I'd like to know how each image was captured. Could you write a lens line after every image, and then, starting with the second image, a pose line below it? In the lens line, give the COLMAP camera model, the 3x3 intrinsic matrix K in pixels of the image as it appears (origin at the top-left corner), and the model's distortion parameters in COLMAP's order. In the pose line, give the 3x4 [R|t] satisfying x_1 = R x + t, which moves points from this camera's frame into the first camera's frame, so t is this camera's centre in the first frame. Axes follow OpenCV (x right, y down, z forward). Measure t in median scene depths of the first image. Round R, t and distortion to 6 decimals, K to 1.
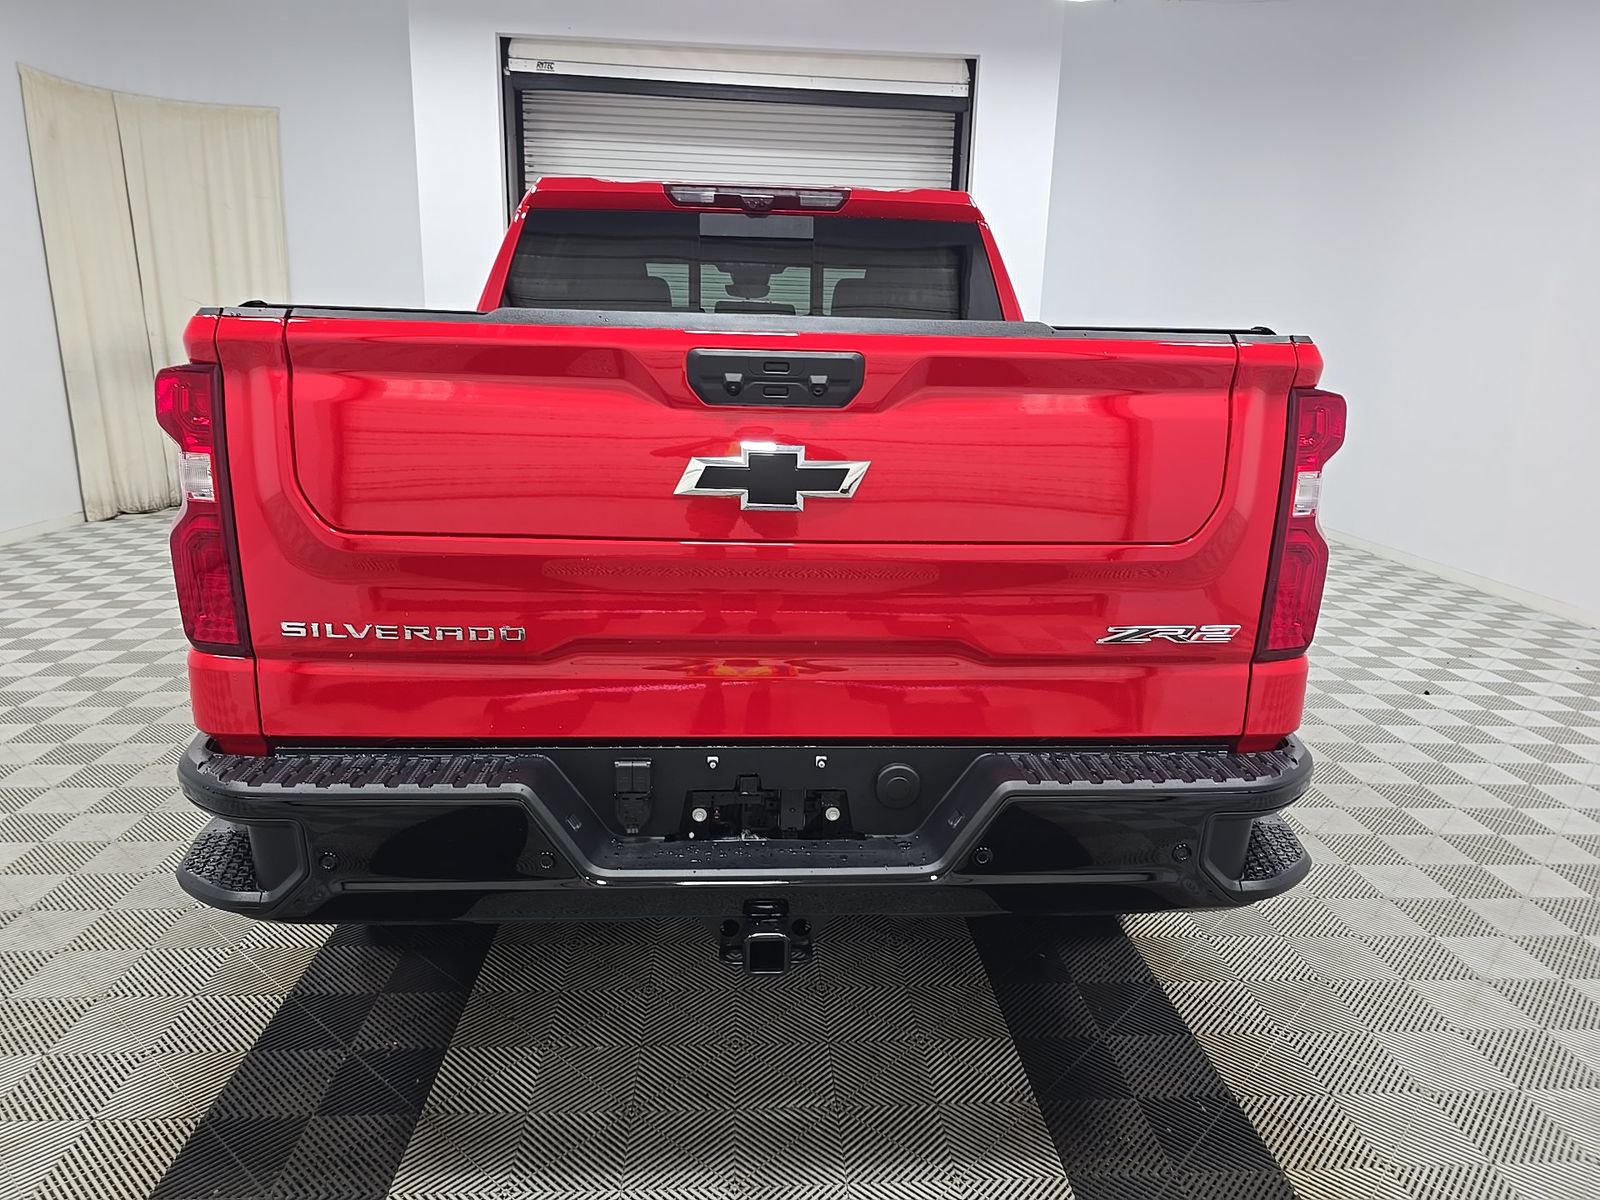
lens RADIAL K [[1062.8, 0, 800.0], [0, 1062.8, 600.0], [0, 0, 1]] dist [0.045108, -0.034900]
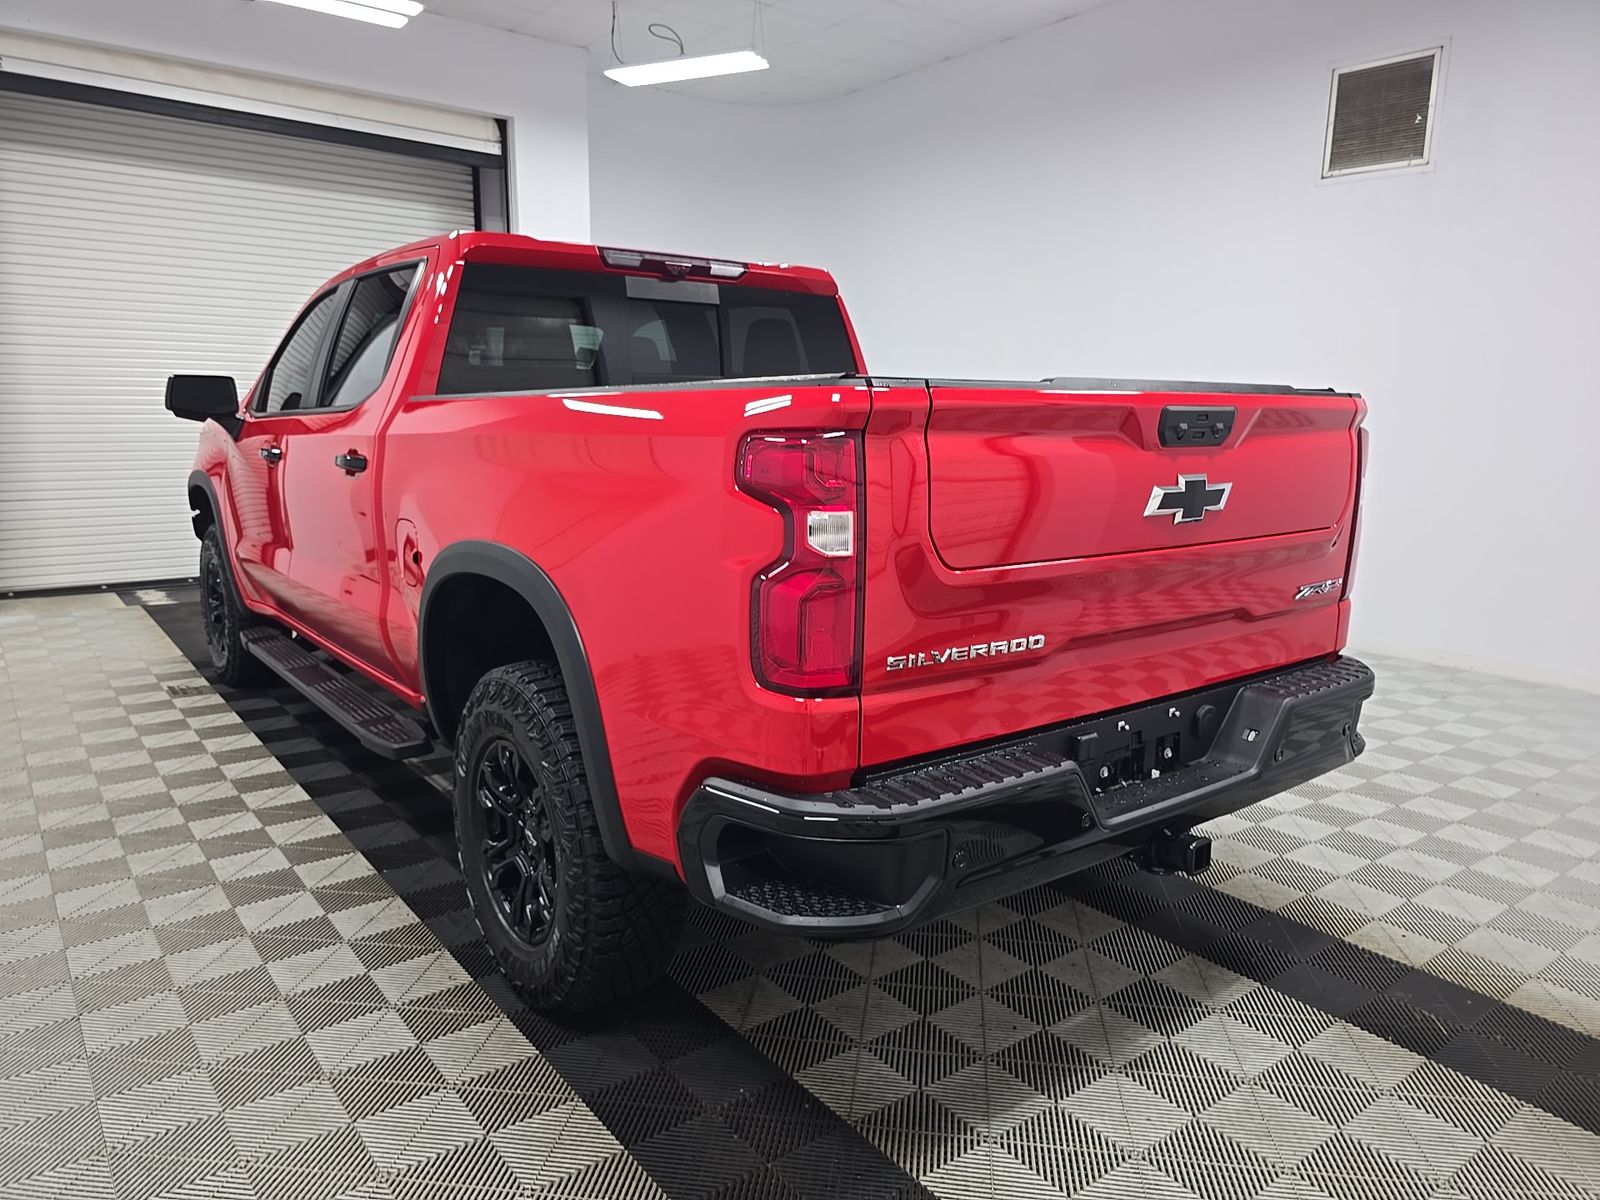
lens RADIAL K [[1090.7, 0, 800.0], [0, 1090.7, 600.0], [0, 0, 1]] dist [0.039631, -0.041481]
pose [[0.833719, -0.106966, 0.541730, -0.648124], [0.134197, 0.990895, -0.010874, -0.020678], [-0.535634, 0.081765, 0.840482, 0.054740]]
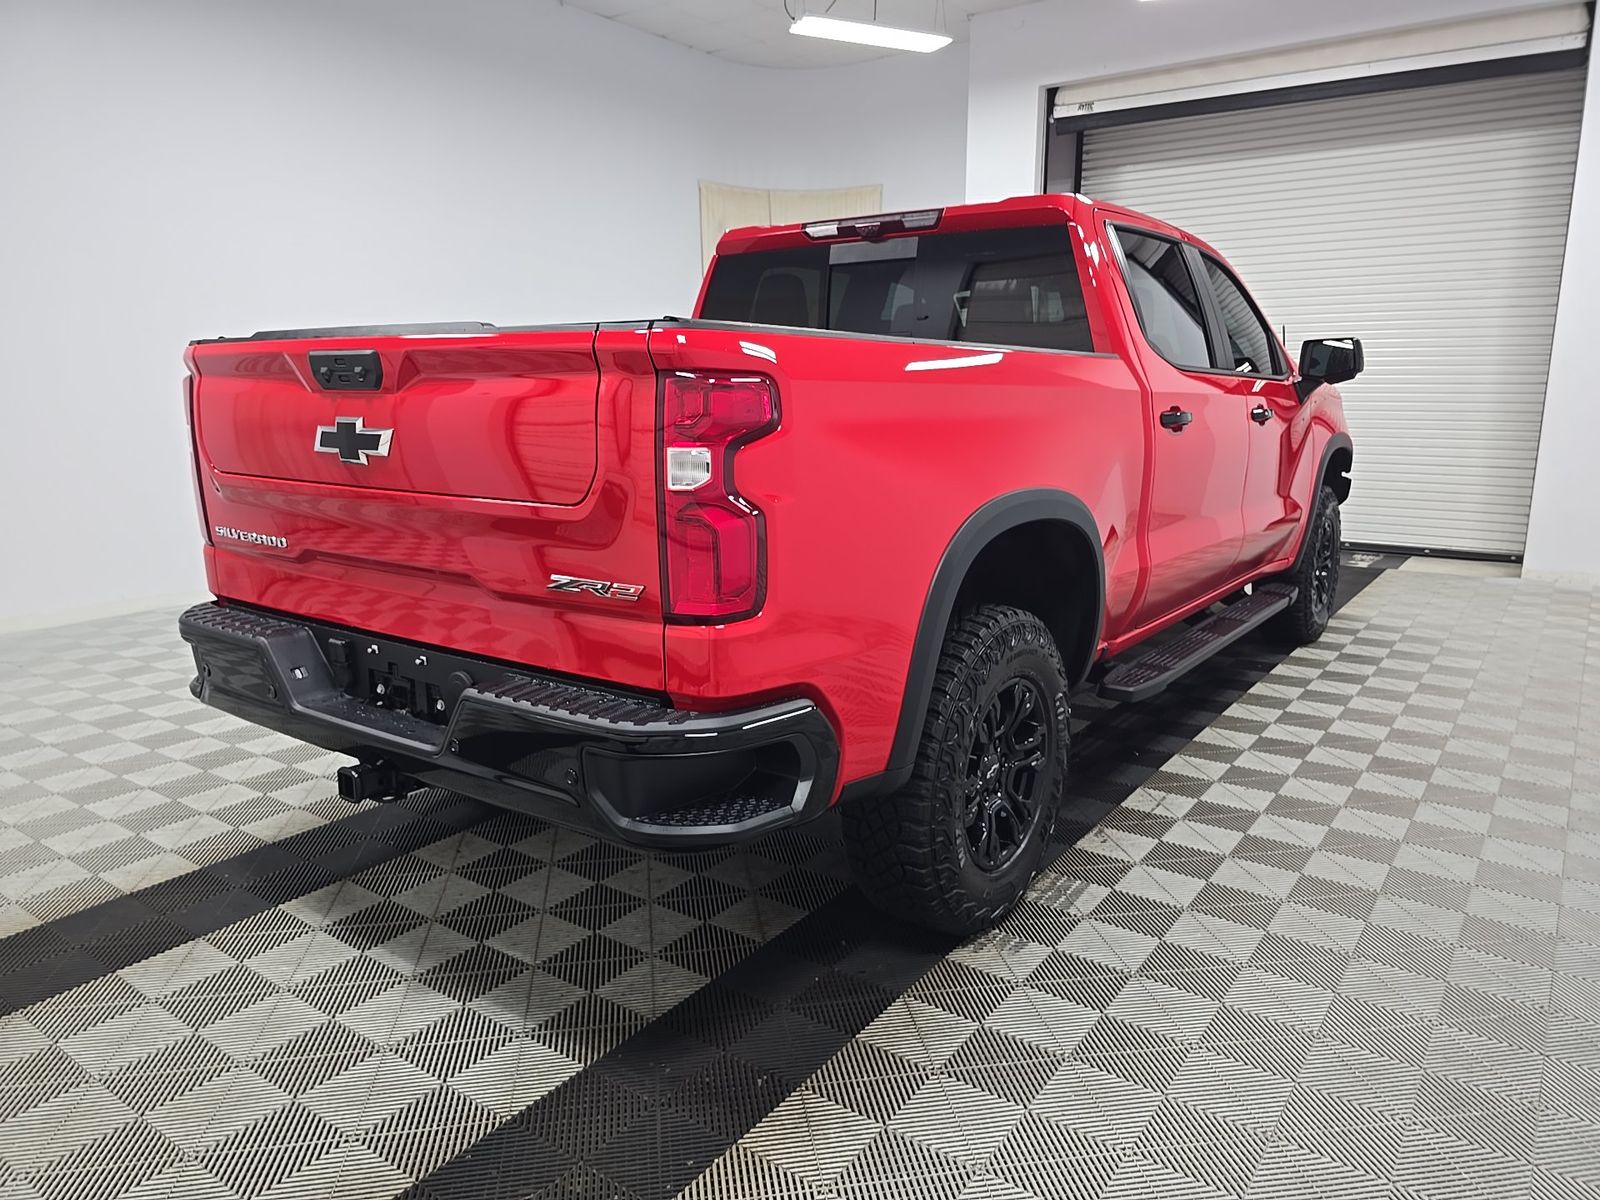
lens RADIAL K [[1062.8, 0, 800.0], [0, 1062.8, 600.0], [0, 0, 1]] dist [0.045108, -0.034900]
pose [[0.783201, 0.102035, -0.613340, 0.707520], [-0.123358, 0.992333, 0.007562, 0.005739], [0.609409, 0.069738, 0.789783, 0.136552]]
